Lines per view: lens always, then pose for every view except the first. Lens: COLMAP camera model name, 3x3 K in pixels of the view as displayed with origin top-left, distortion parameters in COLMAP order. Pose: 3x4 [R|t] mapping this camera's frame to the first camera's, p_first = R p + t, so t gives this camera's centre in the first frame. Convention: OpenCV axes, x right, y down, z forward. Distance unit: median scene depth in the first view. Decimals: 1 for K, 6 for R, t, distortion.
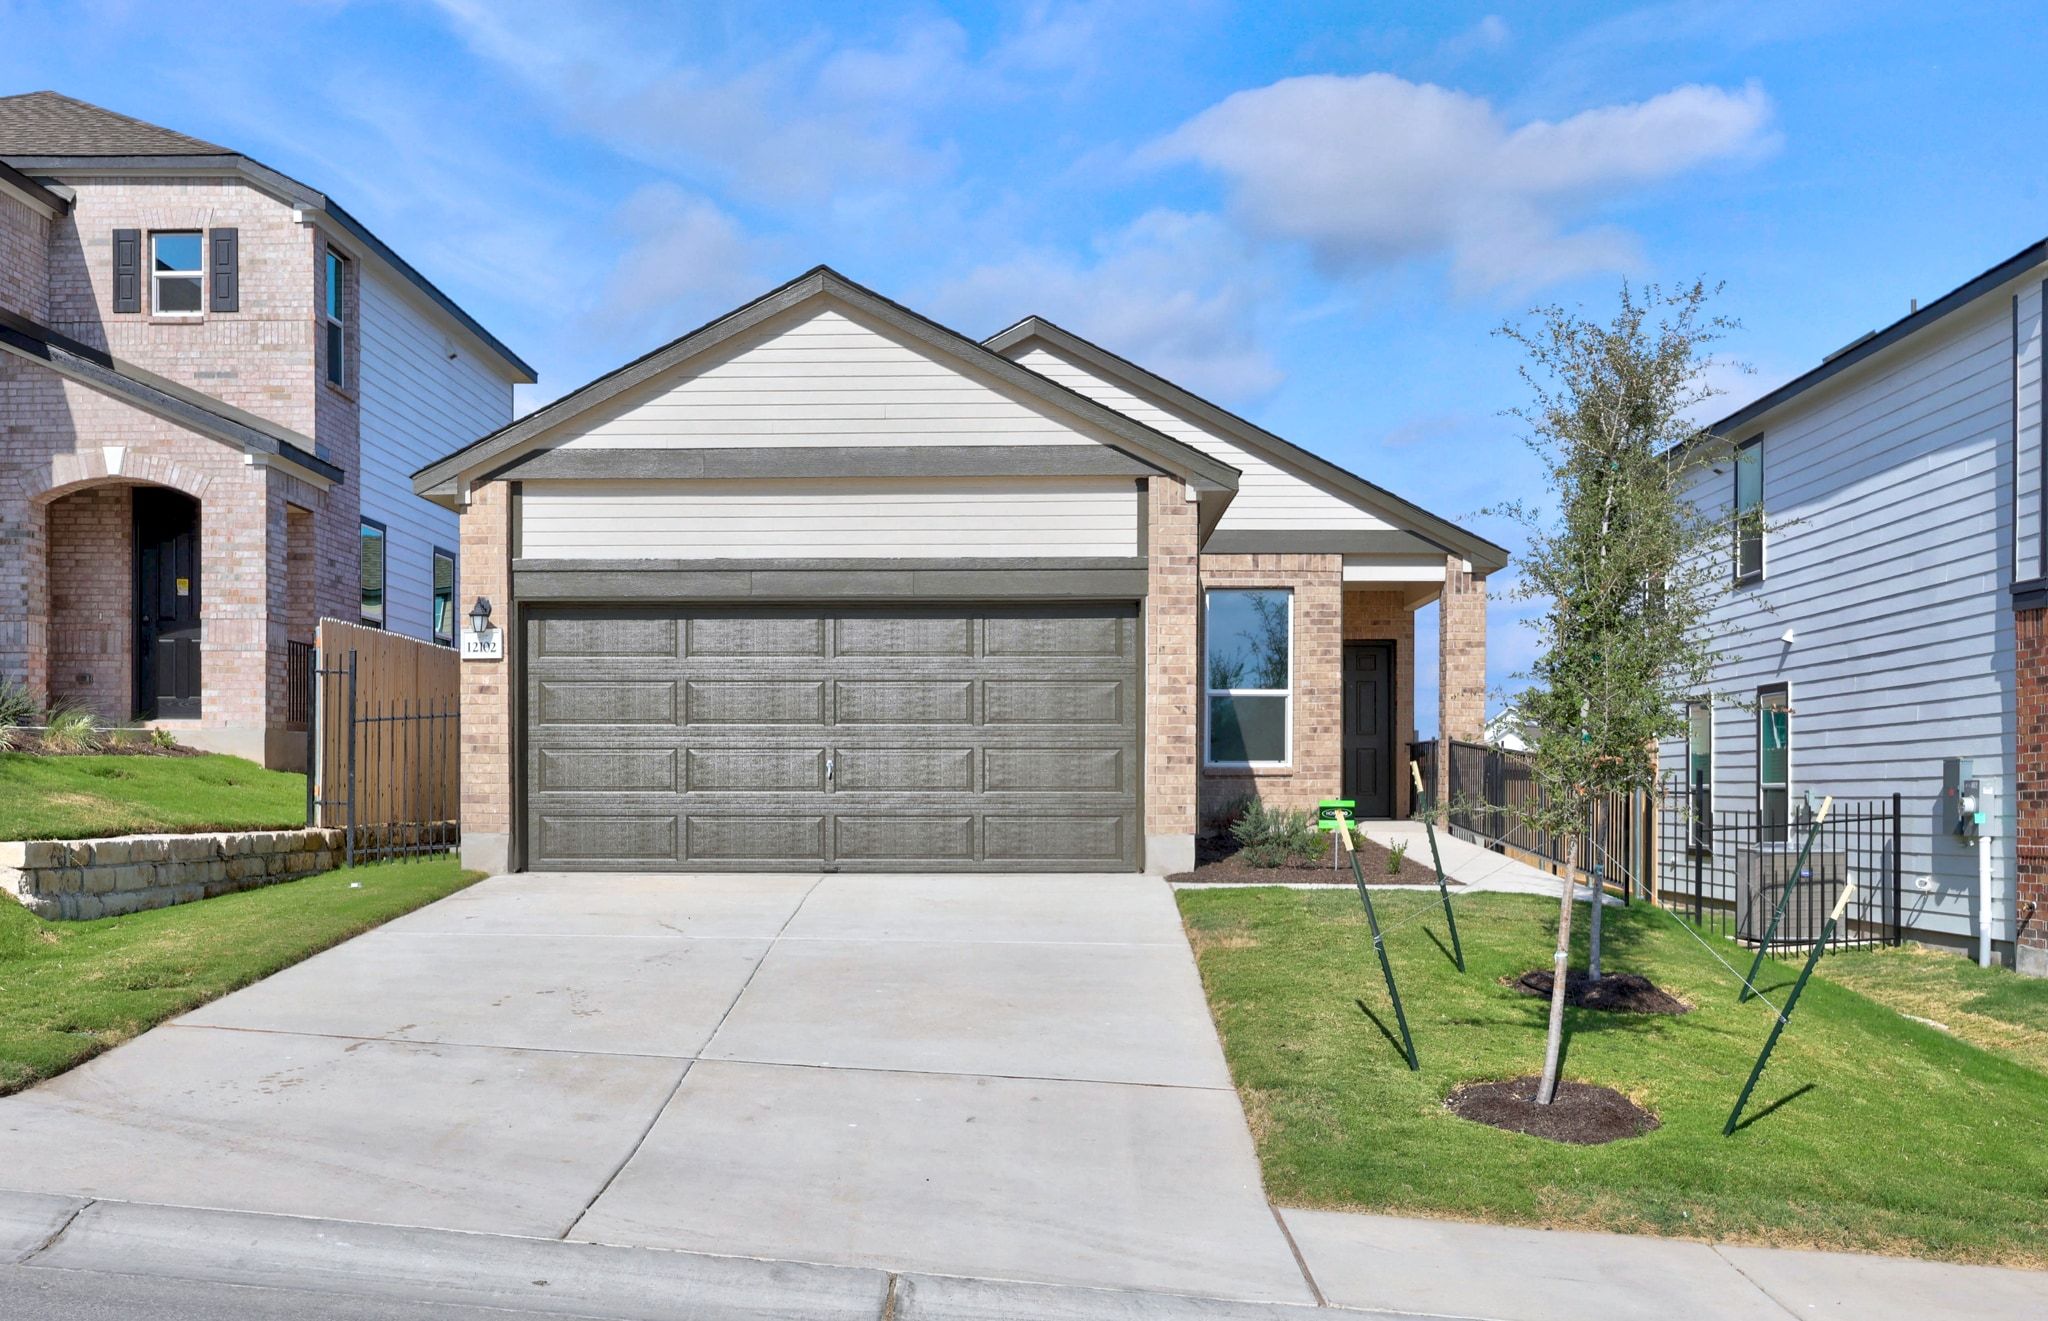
lens RADIAL K [[2421.9, 0, 1024.1], [0, 2421.9, 644.7], [0, 0, 1]] dist [-0.000354, 0.000000]
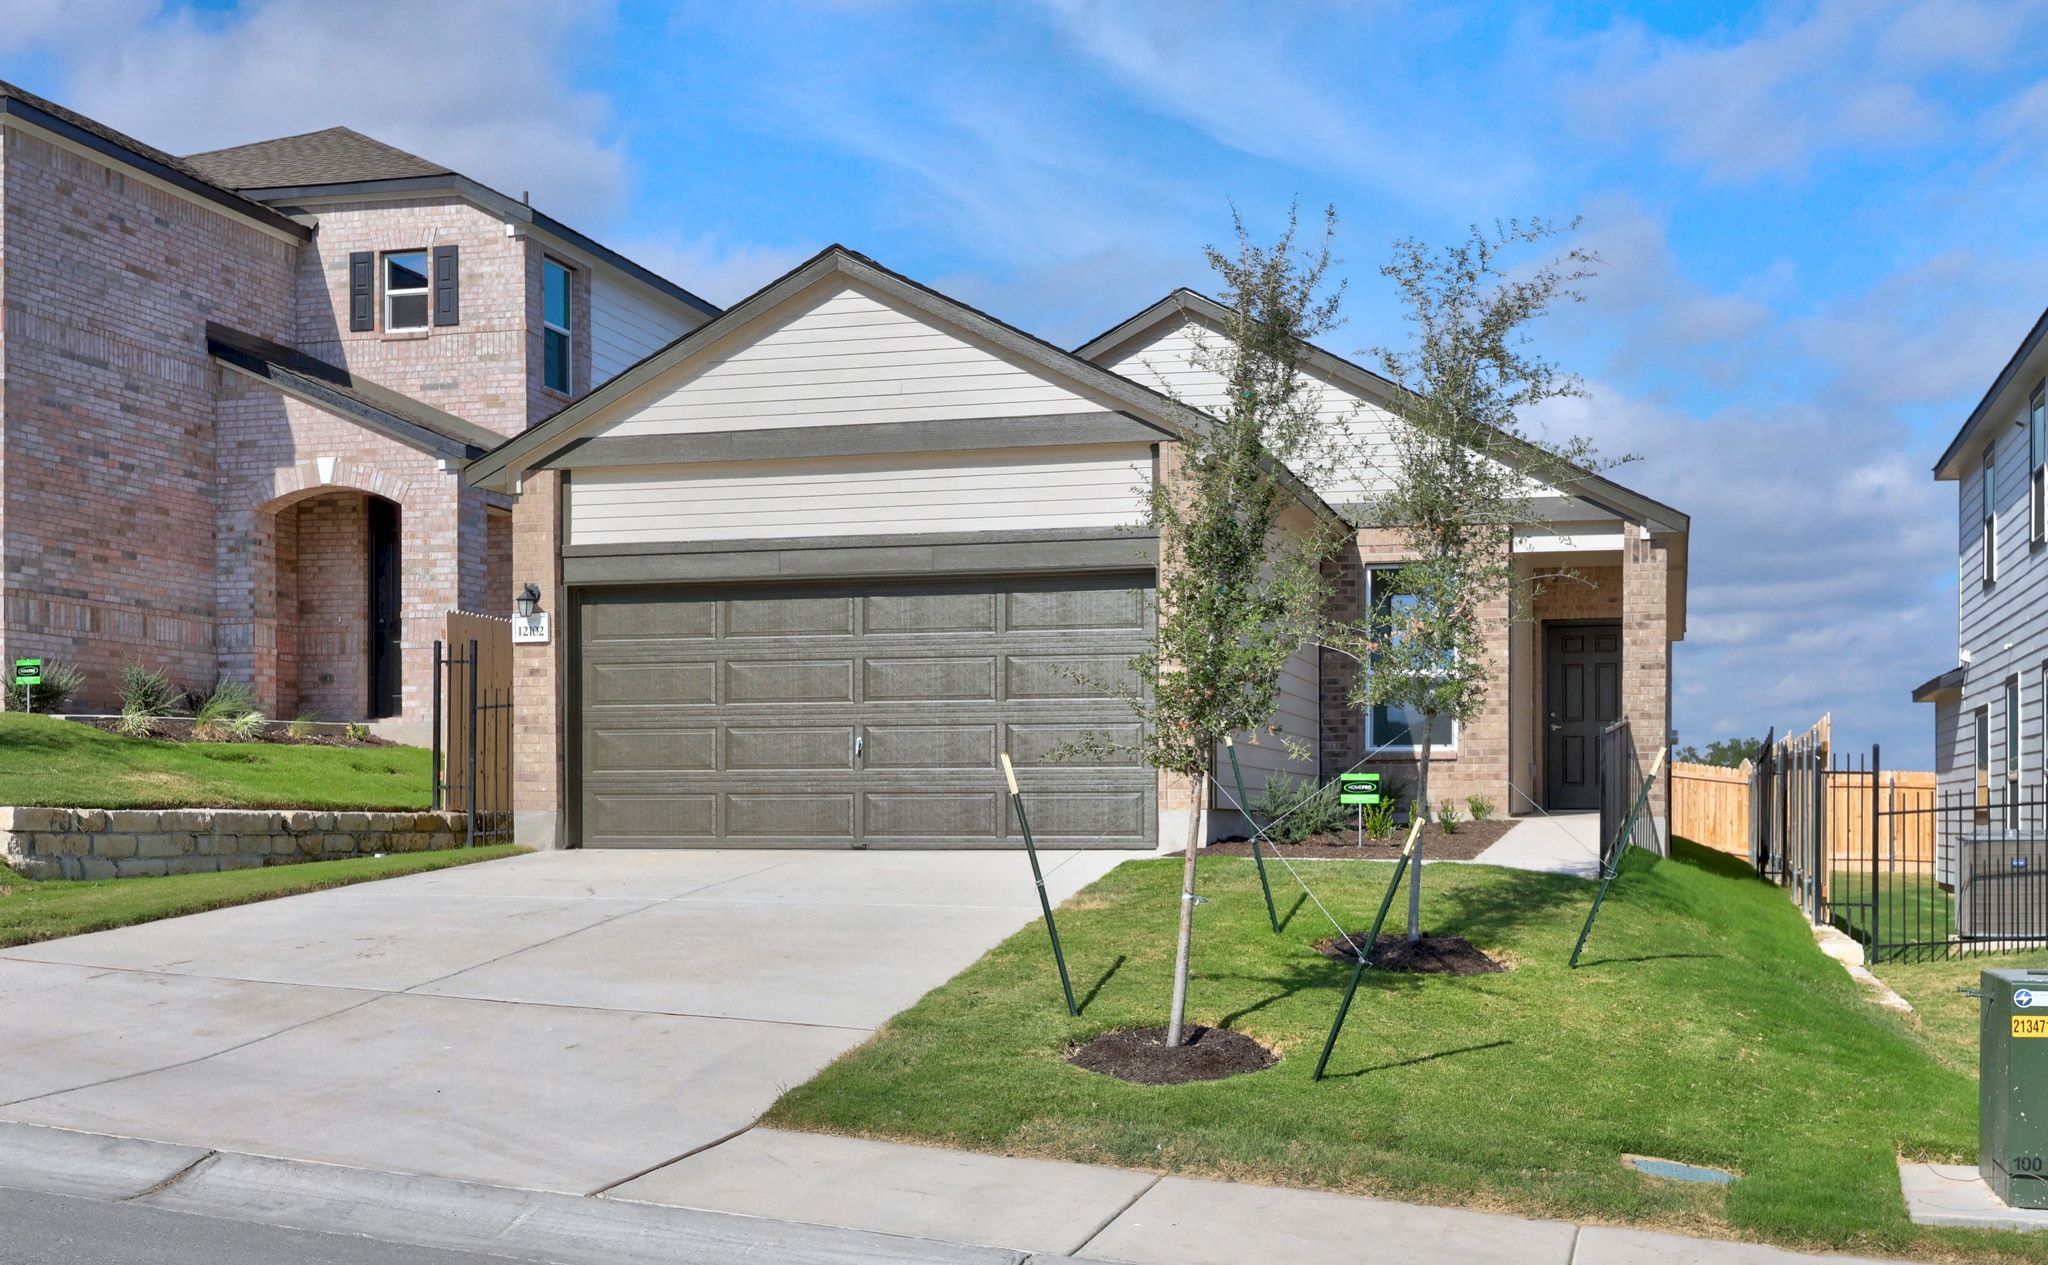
lens RADIAL K [[2553.2, 0, 1024.0], [0, 2553.2, 650.0], [0, 0, 1]] dist [-0.001638, 0.000000]
pose [[0.969741, -0.017990, -0.243470, 0.190048], [0.016412, 0.999829, -0.008507, 0.016920], [0.243582, 0.004254, 0.969871, -0.005947]]
